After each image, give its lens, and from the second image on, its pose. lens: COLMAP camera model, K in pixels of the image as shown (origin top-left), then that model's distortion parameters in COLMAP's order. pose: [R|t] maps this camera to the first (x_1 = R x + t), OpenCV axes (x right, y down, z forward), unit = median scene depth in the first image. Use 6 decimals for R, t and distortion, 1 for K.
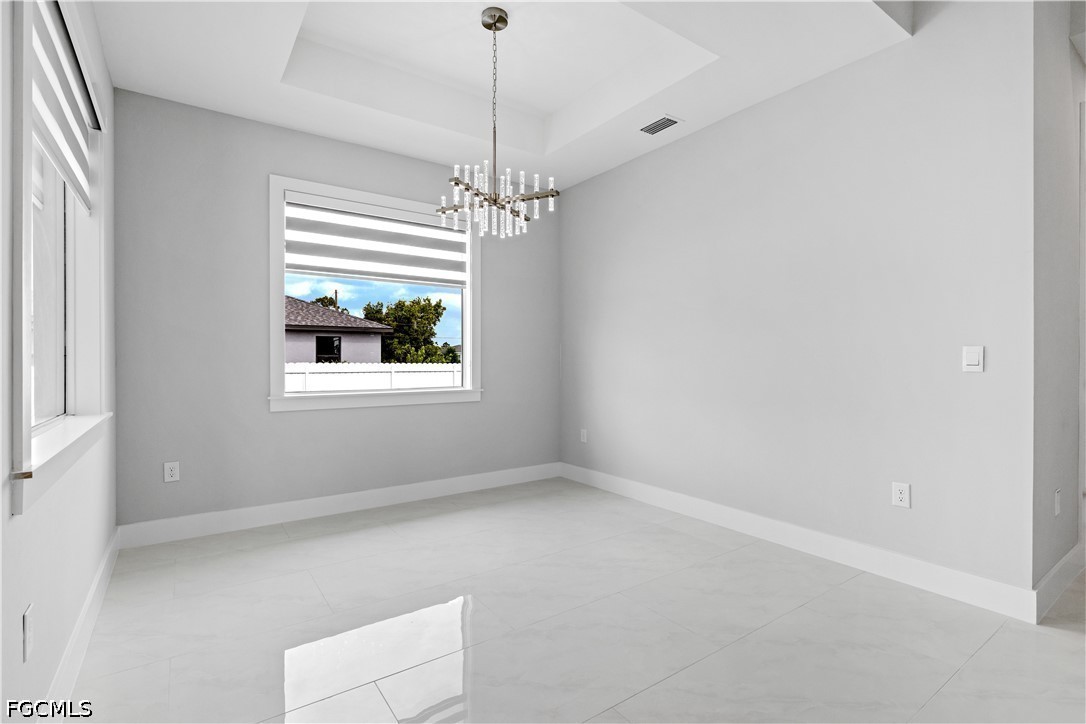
lens RADIAL K [[512.8, 0, 546.6], [0, 512.8, 359.7], [0, 0, 1]] dist [-0.000090, 0.000193]
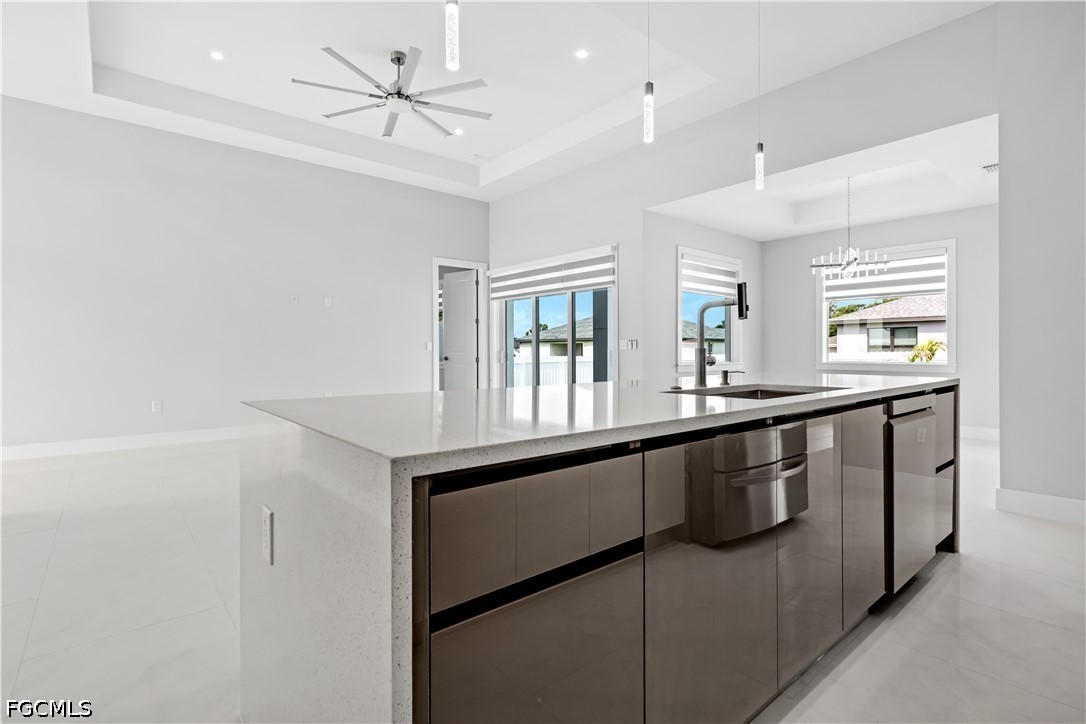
lens RADIAL K [[516.7, 0, 547.1], [0, 516.7, 351.7], [0, 0, 1]] dist [-0.003069, -0.000940]
pose [[0.093503, 0.002568, -0.995616, 1.452177], [0.000603, 0.999996, 0.002636, 0.022997], [0.995619, -0.000847, 0.093501, -0.296998]]
